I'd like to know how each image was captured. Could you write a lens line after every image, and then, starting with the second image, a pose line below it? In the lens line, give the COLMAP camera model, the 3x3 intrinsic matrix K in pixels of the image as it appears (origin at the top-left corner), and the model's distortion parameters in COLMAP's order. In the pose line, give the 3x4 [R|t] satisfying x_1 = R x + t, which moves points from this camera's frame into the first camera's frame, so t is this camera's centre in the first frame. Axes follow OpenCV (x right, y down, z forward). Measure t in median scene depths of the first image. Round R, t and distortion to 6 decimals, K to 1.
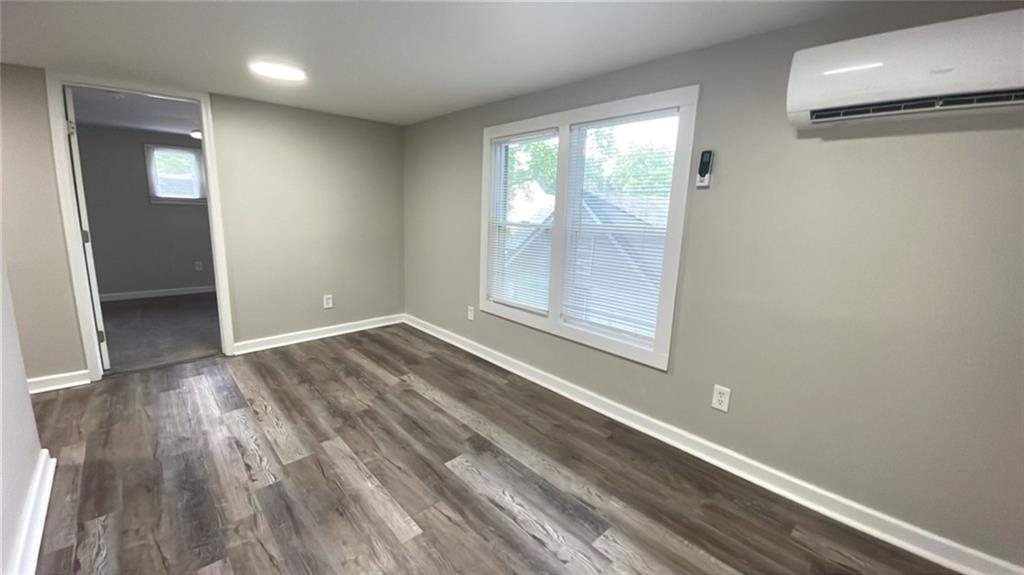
lens RADIAL K [[404.6, 0, 511.7], [0, 404.6, 285.0], [0, 0, 1]] dist [-0.003701, -0.003433]
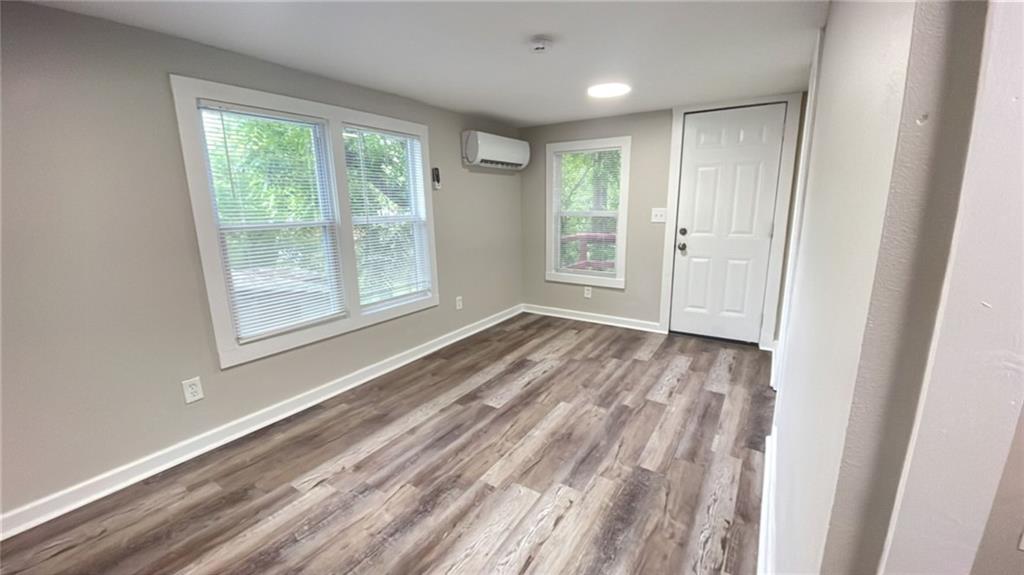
lens RADIAL K [[404.6, 0, 509.1], [0, 404.6, 286.5], [0, 0, 1]] dist [-0.003701, -0.003433]
pose [[-0.239017, -0.223046, 0.945051, -1.267691], [0.196050, 0.942132, 0.271941, -0.251071], [-0.951018, 0.250276, -0.181458, 1.084206]]
